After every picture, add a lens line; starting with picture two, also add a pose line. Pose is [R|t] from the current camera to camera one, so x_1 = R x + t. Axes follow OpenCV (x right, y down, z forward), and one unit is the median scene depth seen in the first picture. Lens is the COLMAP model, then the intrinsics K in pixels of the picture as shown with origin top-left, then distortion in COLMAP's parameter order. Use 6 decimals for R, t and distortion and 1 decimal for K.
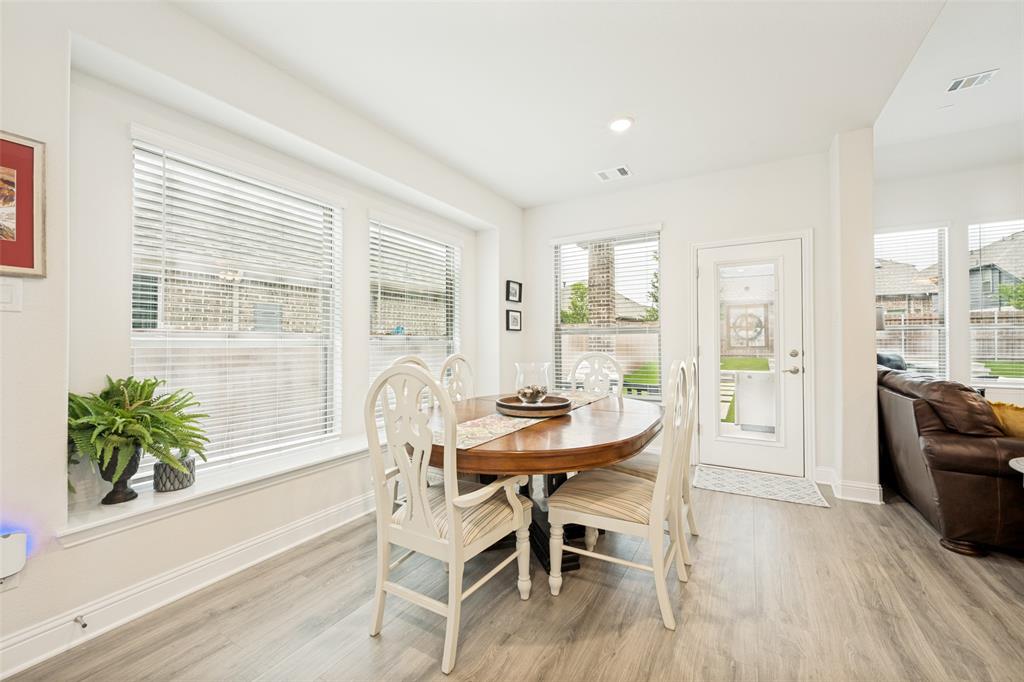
lens RADIAL K [[402.1, 0, 510.2], [0, 402.1, 341.4], [0, 0, 1]] dist [0.000671, -0.001222]
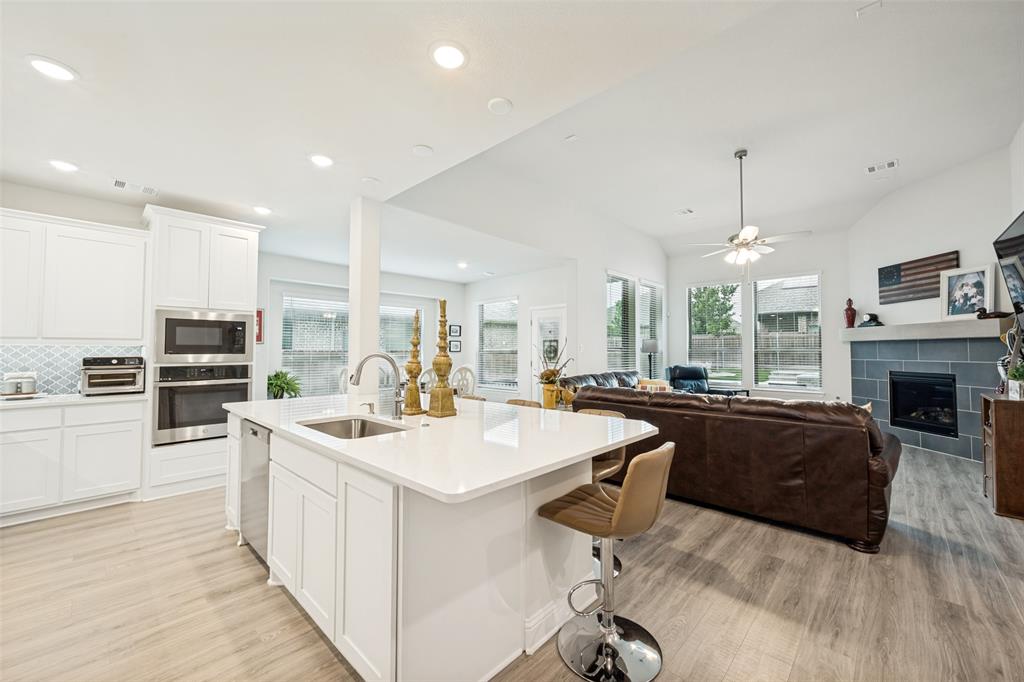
lens RADIAL K [[402.1, 0, 513.8], [0, 402.1, 342.7], [0, 0, 1]] dist [0.000671, -0.001222]
pose [[0.976711, -0.000872, -0.214557, 0.833337], [-0.002863, 0.999850, -0.017095, -0.046611], [0.214540, 0.017311, 0.976562, -0.931712]]
